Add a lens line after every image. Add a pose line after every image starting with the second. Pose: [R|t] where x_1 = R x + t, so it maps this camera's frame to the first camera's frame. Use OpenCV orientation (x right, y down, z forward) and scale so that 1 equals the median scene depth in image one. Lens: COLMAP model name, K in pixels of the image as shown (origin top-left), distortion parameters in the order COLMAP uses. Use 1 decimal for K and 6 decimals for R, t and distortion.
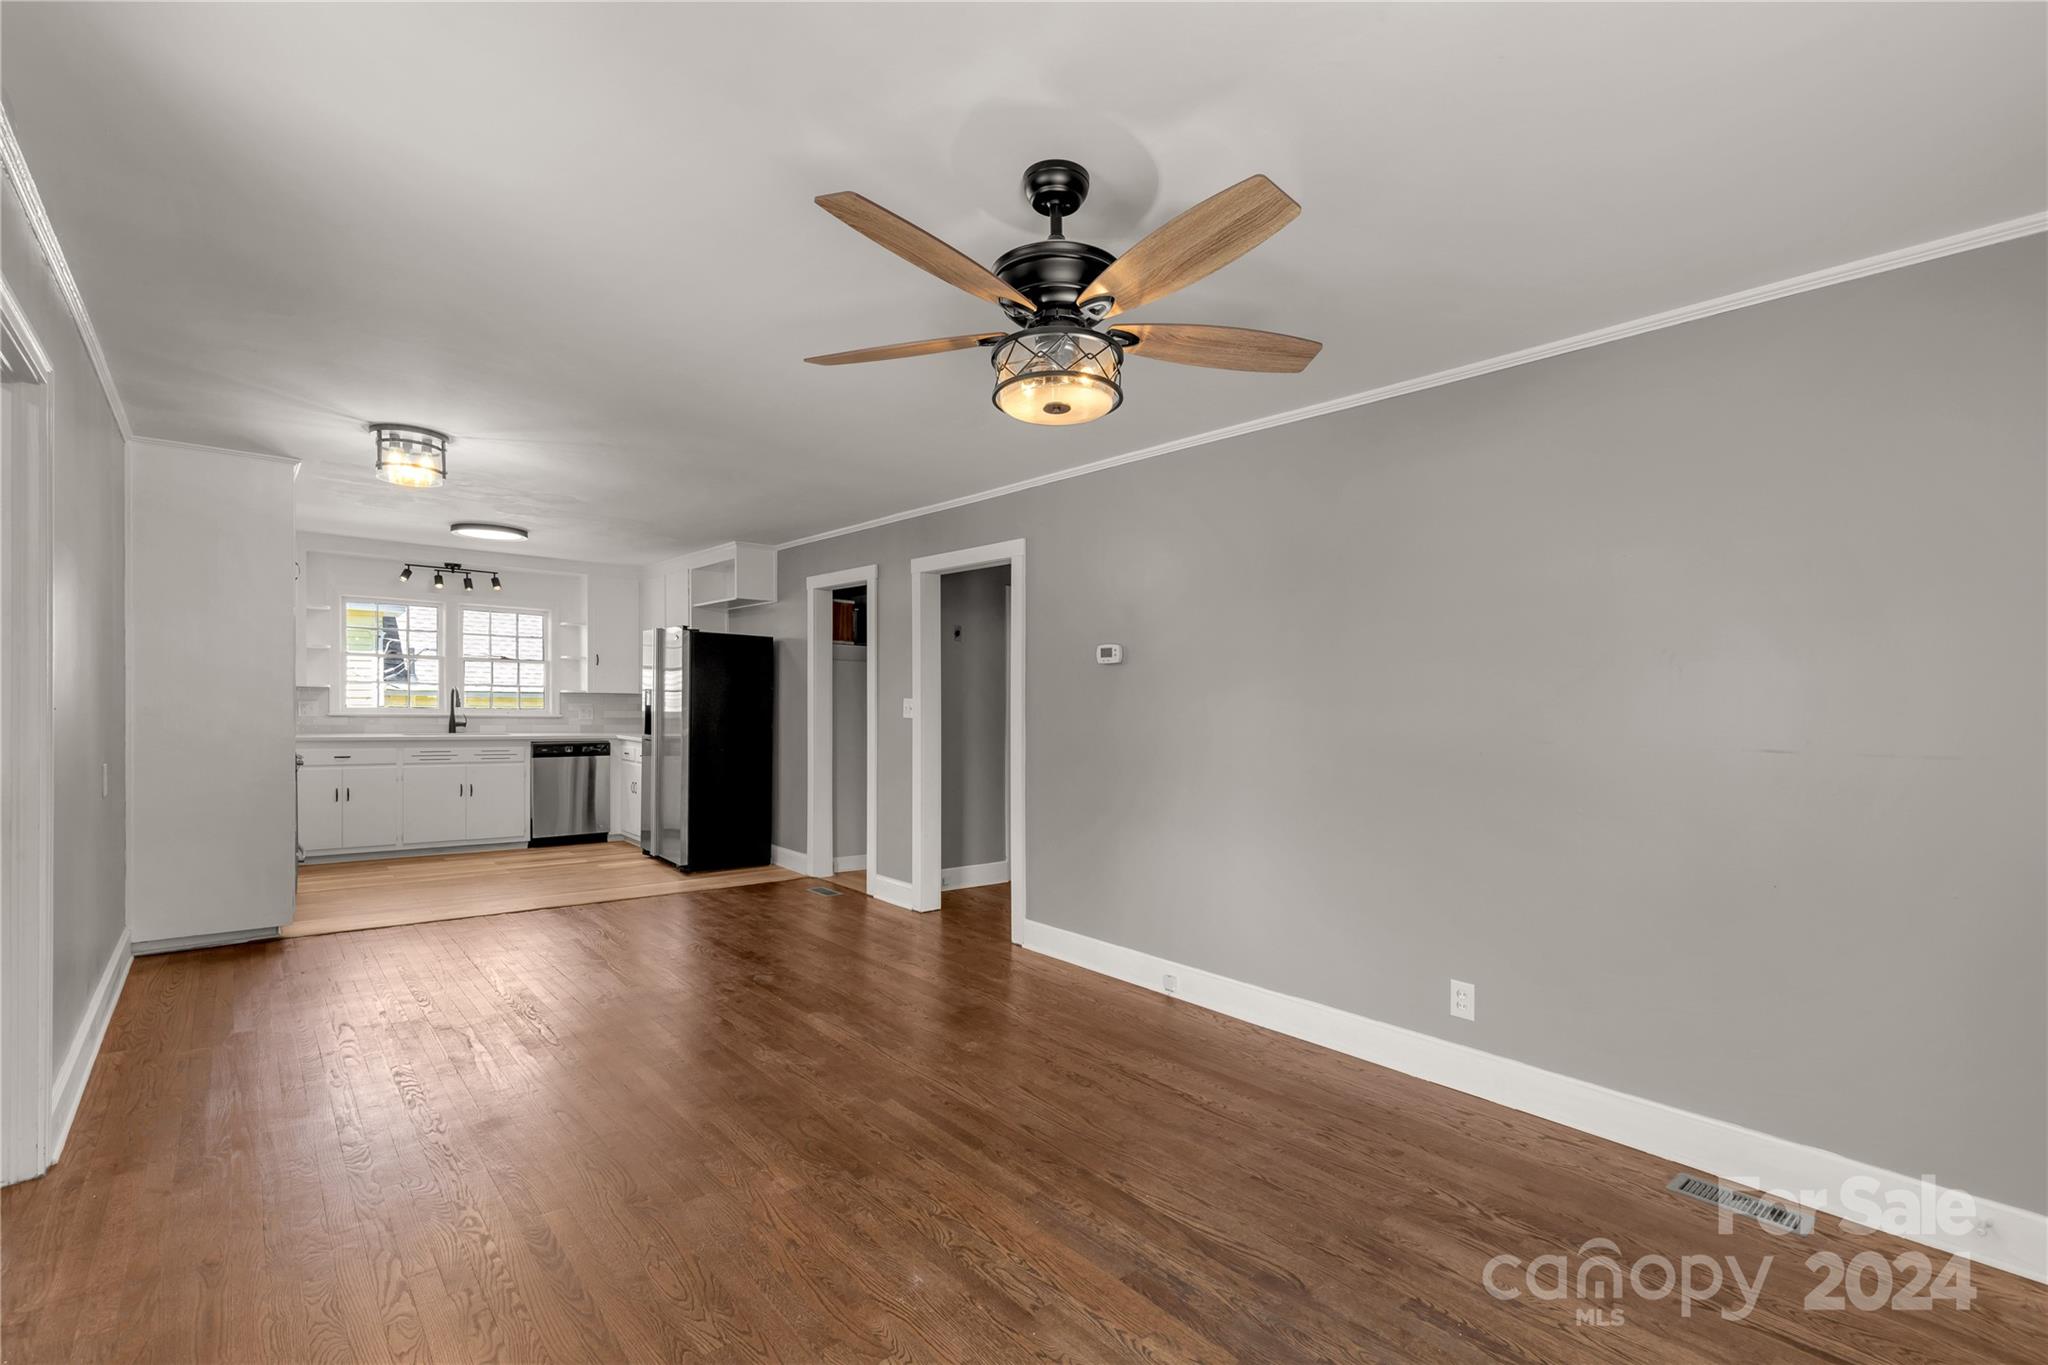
lens RADIAL K [[925.8, 0, 1018.3], [0, 925.8, 713.8], [0, 0, 1]] dist [0.018361, 0.000116]
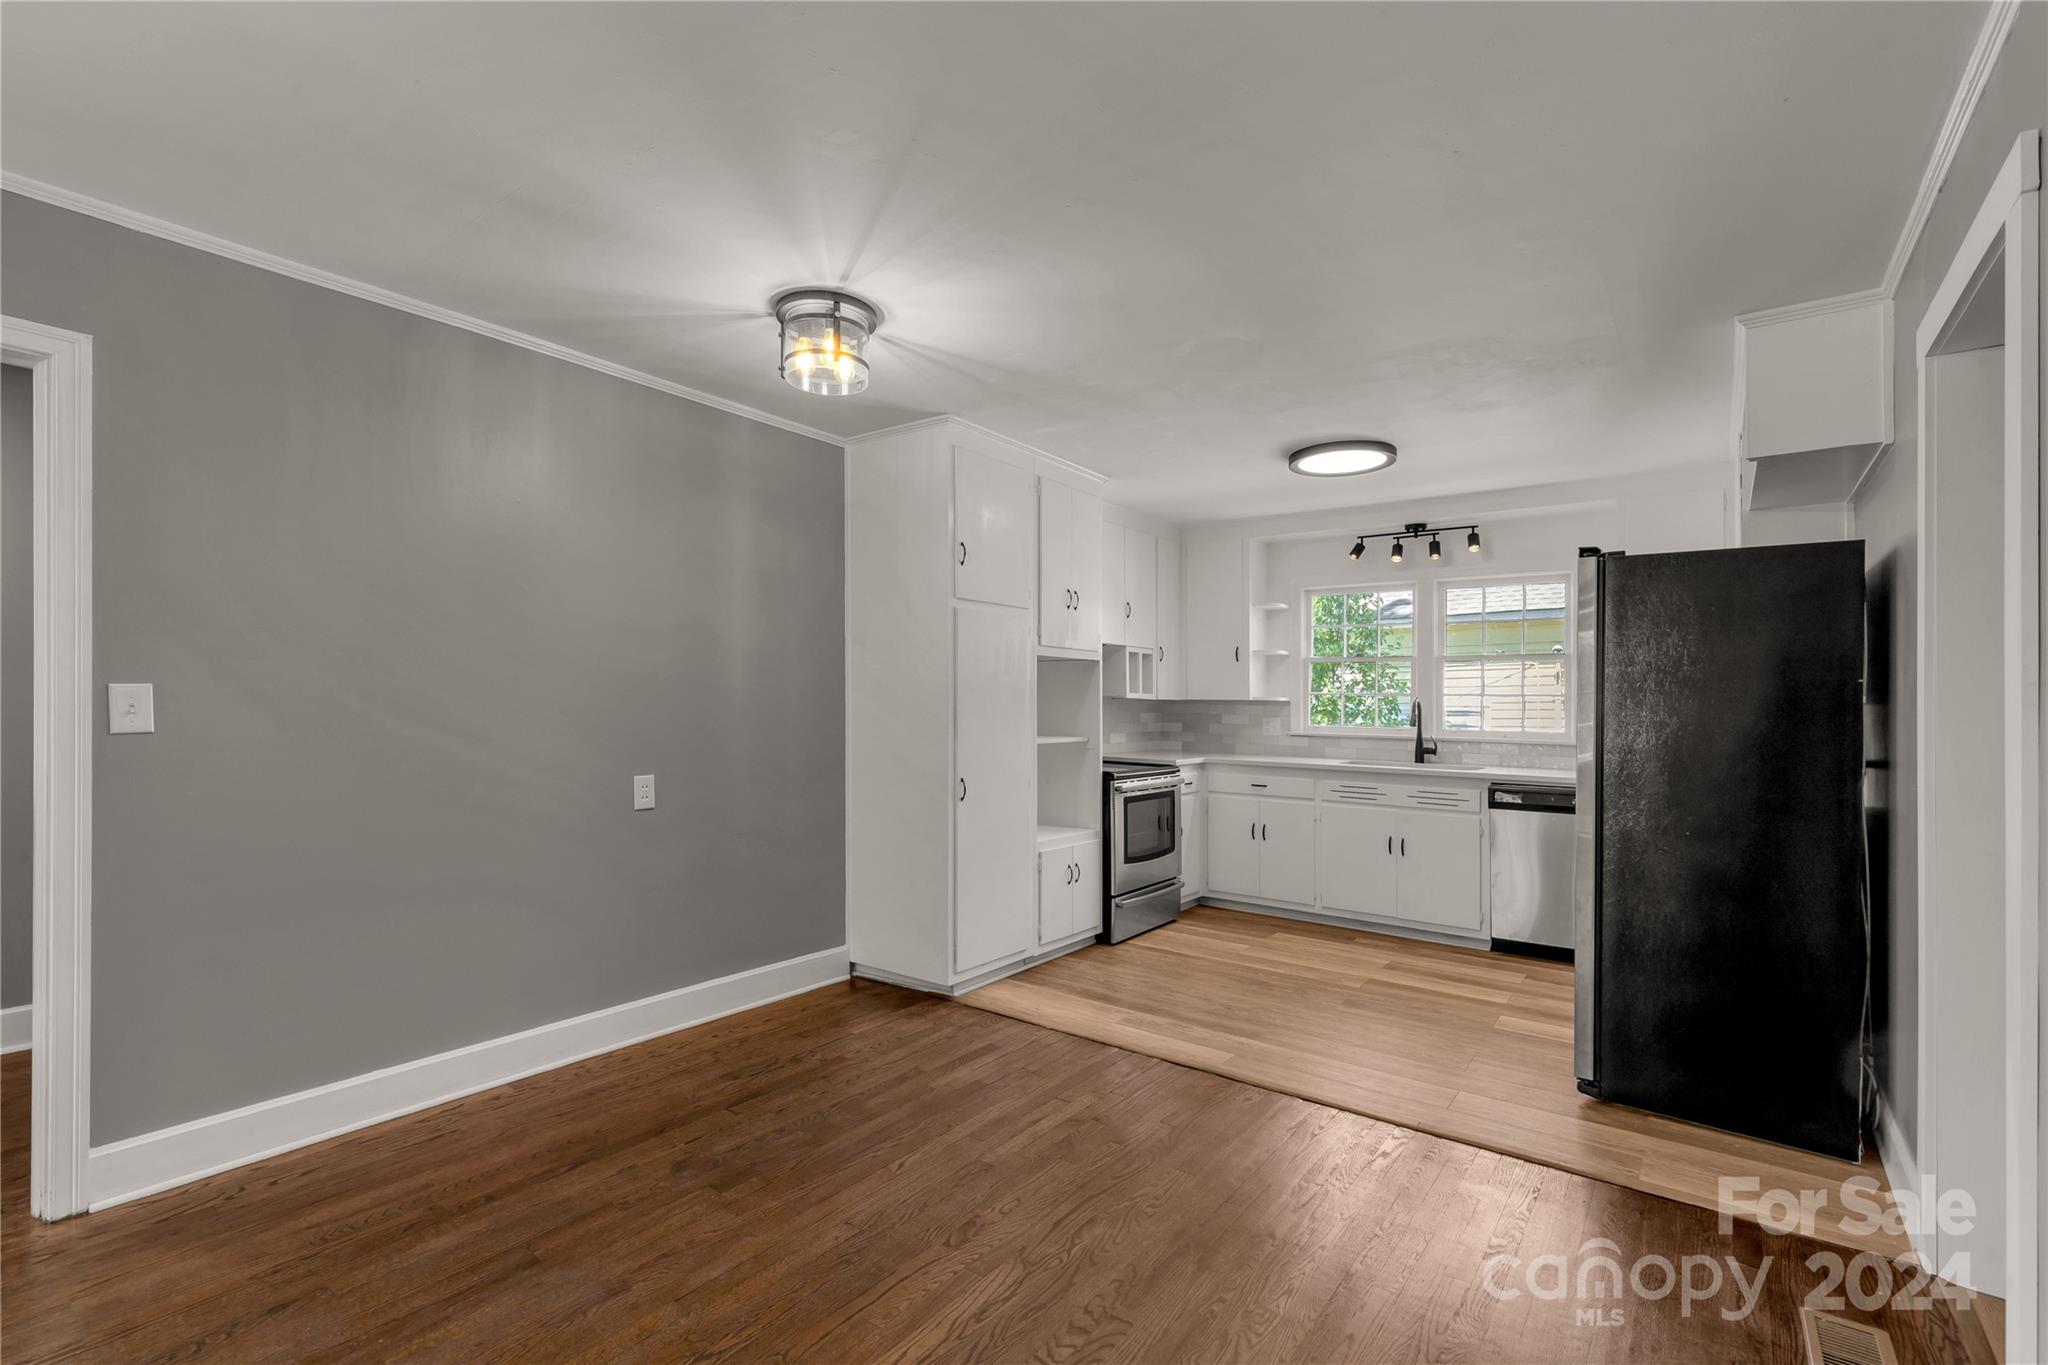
lens RADIAL K [[931.1, 0, 1018.6], [0, 931.1, 709.9], [0, 0, 1]] dist [0.013667, -0.000029]
pose [[0.218114, -0.009090, -0.975881, 0.021024], [-0.022815, 0.999636, -0.014410, -0.002556], [0.975657, 0.025408, 0.217827, 0.563725]]
